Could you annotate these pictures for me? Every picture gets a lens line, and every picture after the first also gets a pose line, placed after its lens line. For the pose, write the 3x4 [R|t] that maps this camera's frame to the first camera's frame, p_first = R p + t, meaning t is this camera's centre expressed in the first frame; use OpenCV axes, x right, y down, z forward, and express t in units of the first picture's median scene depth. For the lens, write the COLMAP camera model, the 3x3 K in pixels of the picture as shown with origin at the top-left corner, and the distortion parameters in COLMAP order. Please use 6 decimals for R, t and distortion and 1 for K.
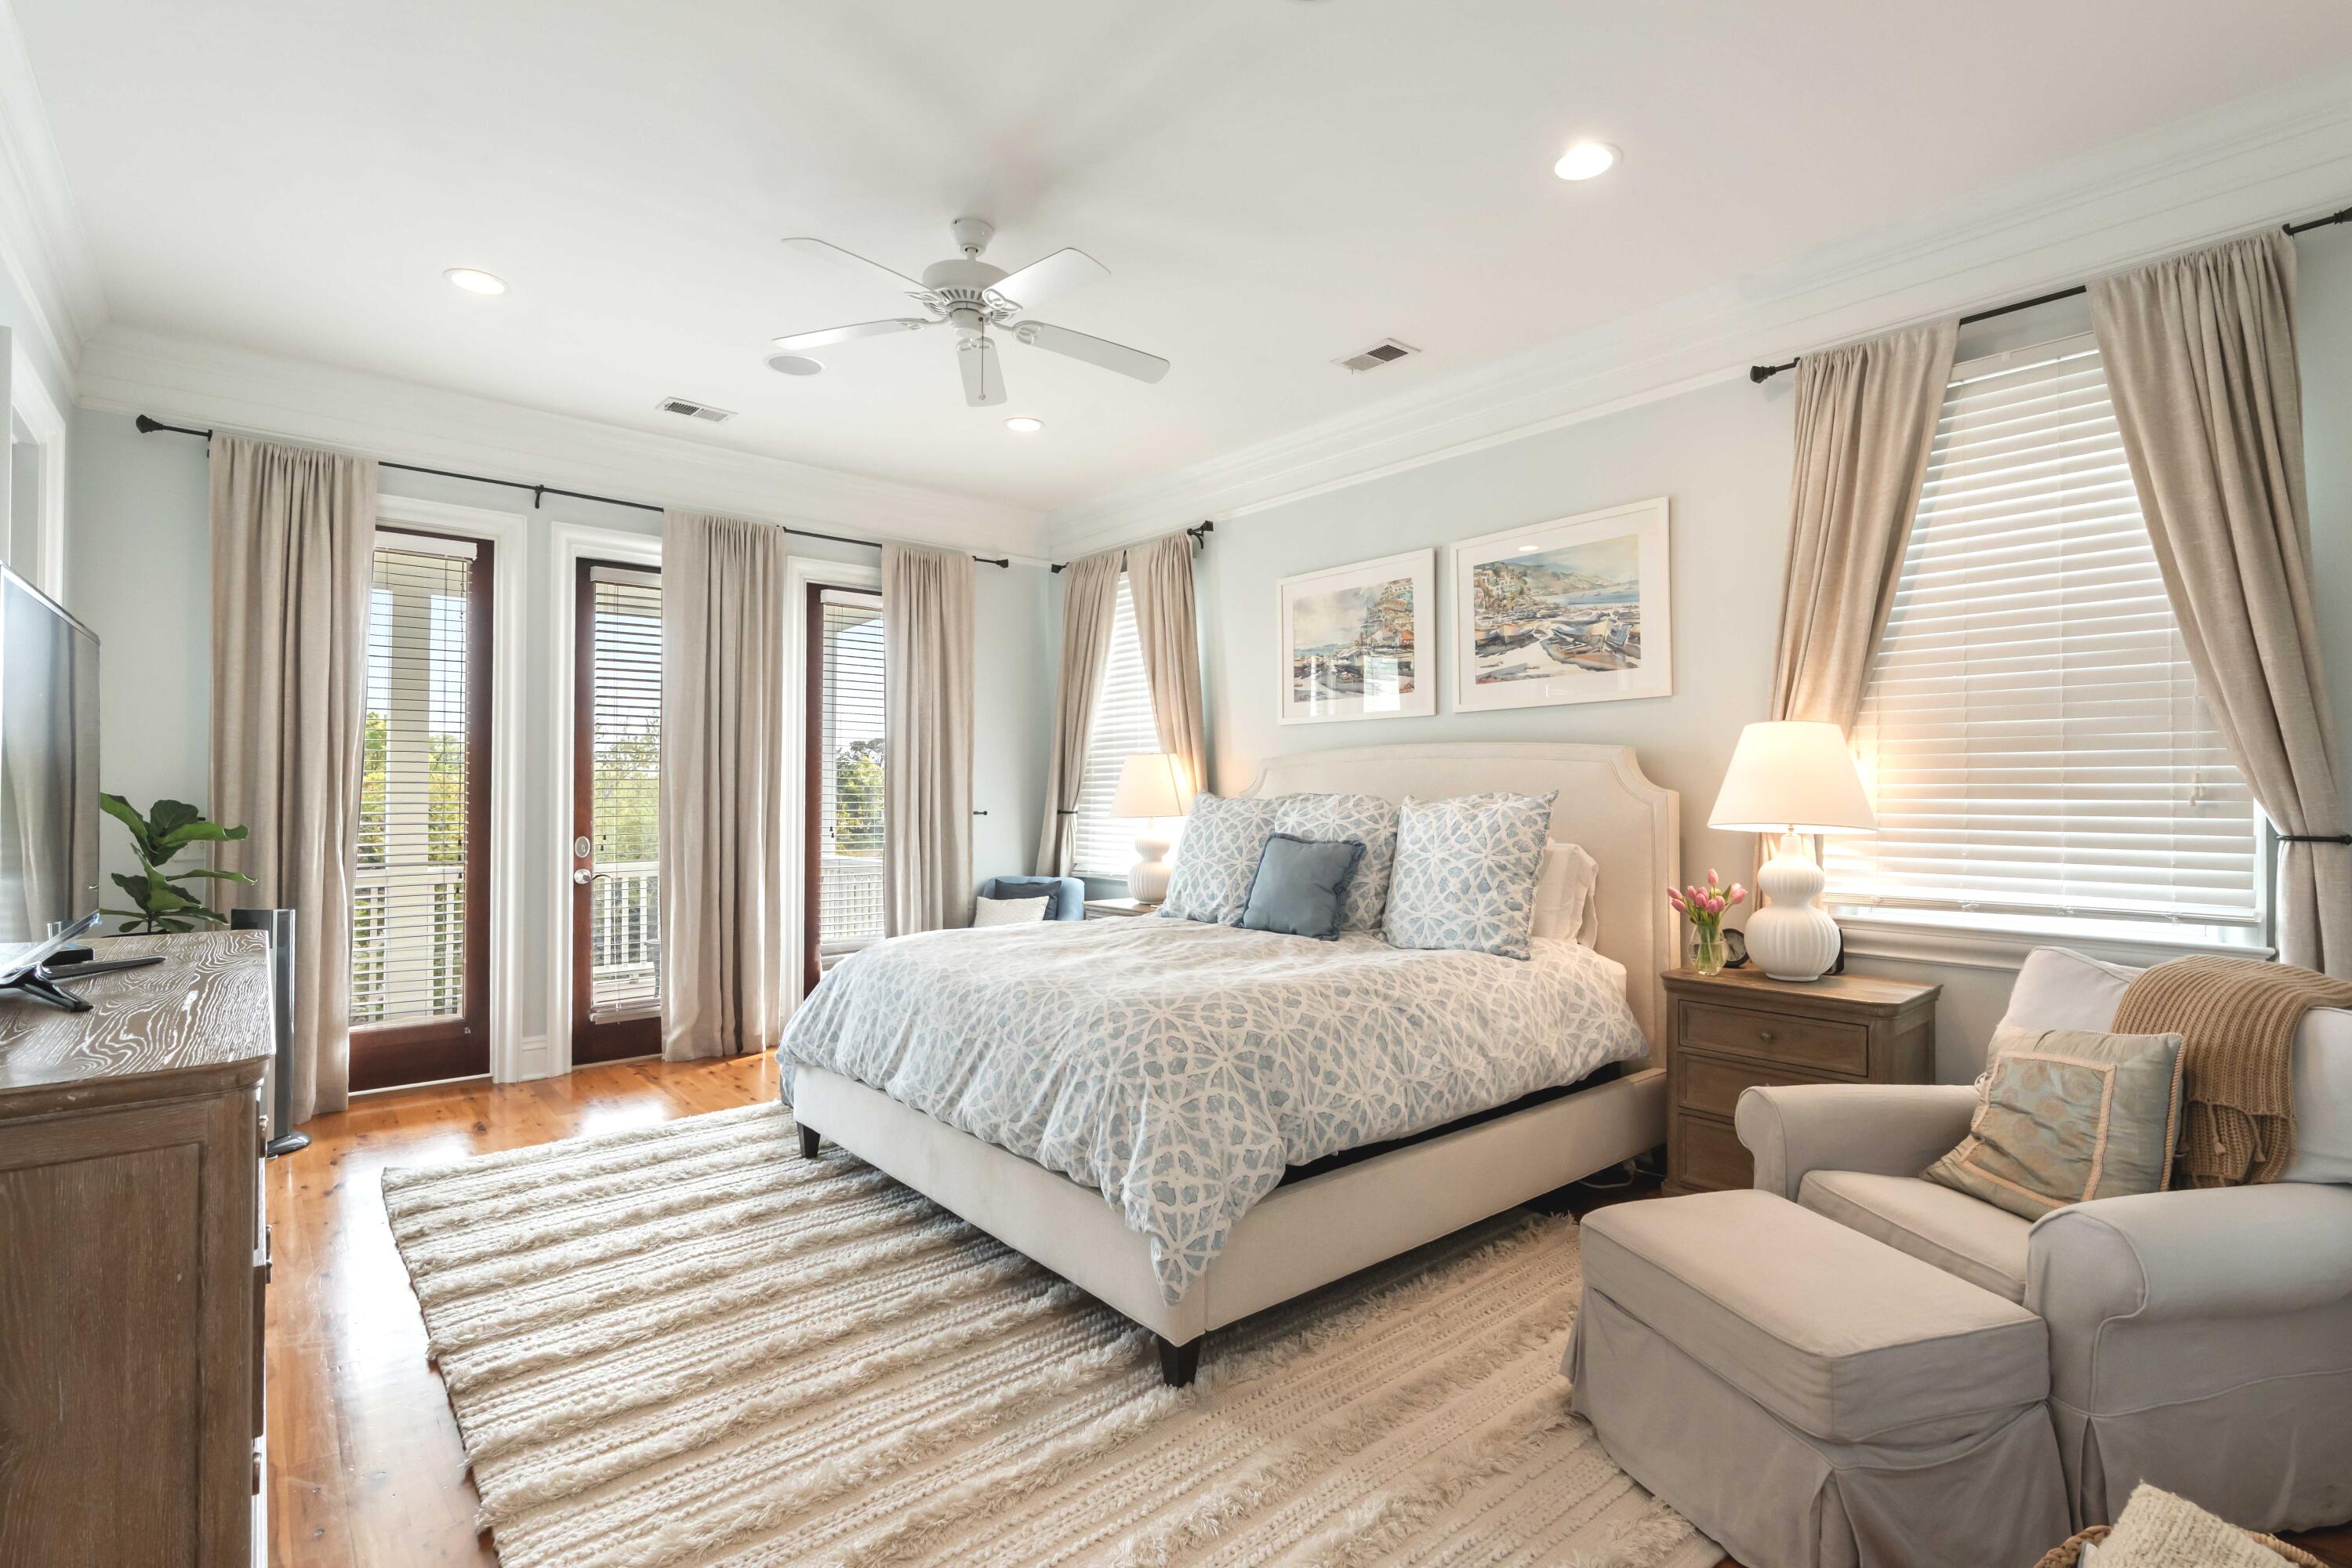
lens RADIAL K [[1079.6, 0, 1176.5], [0, 1079.6, 772.4], [0, 0, 1]] dist [-0.000684, -0.000162]
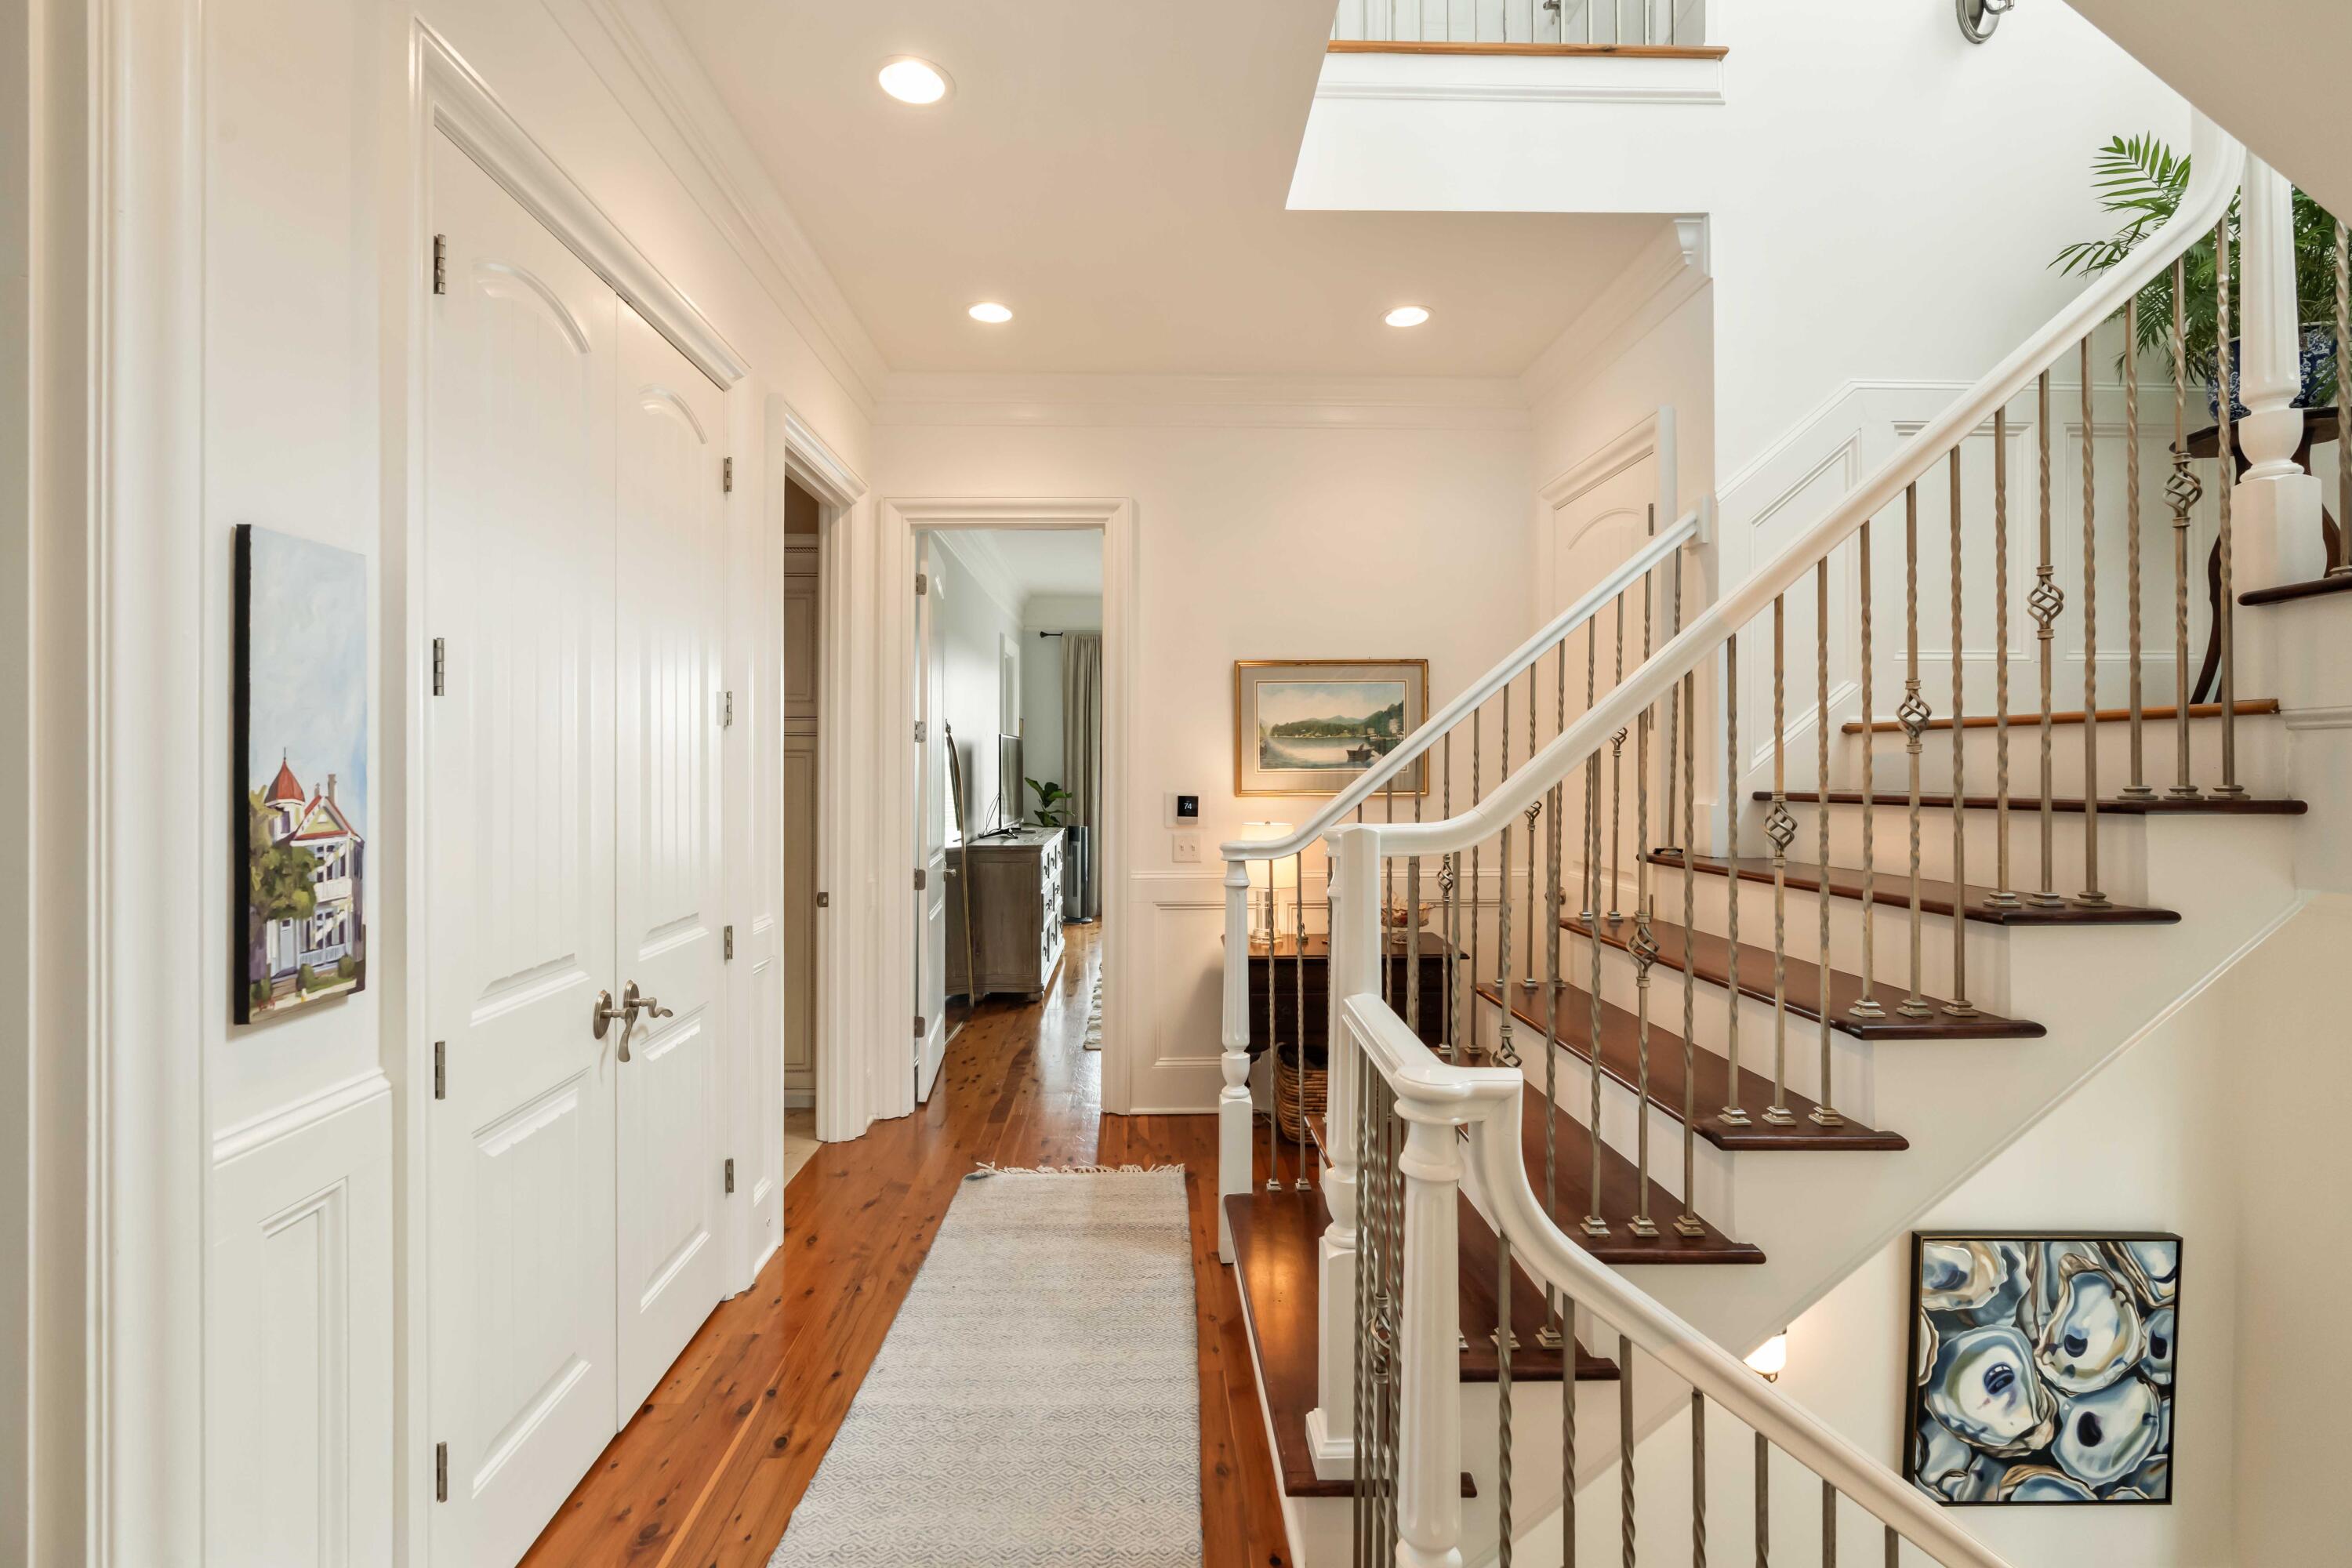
lens RADIAL K [[1079.6, 0, 1173.2], [0, 1079.6, 782.1], [0, 0, 1]] dist [-0.000684, -0.000162]
pose [[0.773921, -0.002428, -0.633278, 0.933983], [0.010472, 0.999905, 0.008964, 0.005581], [0.633196, -0.013569, 0.773873, -0.815933]]
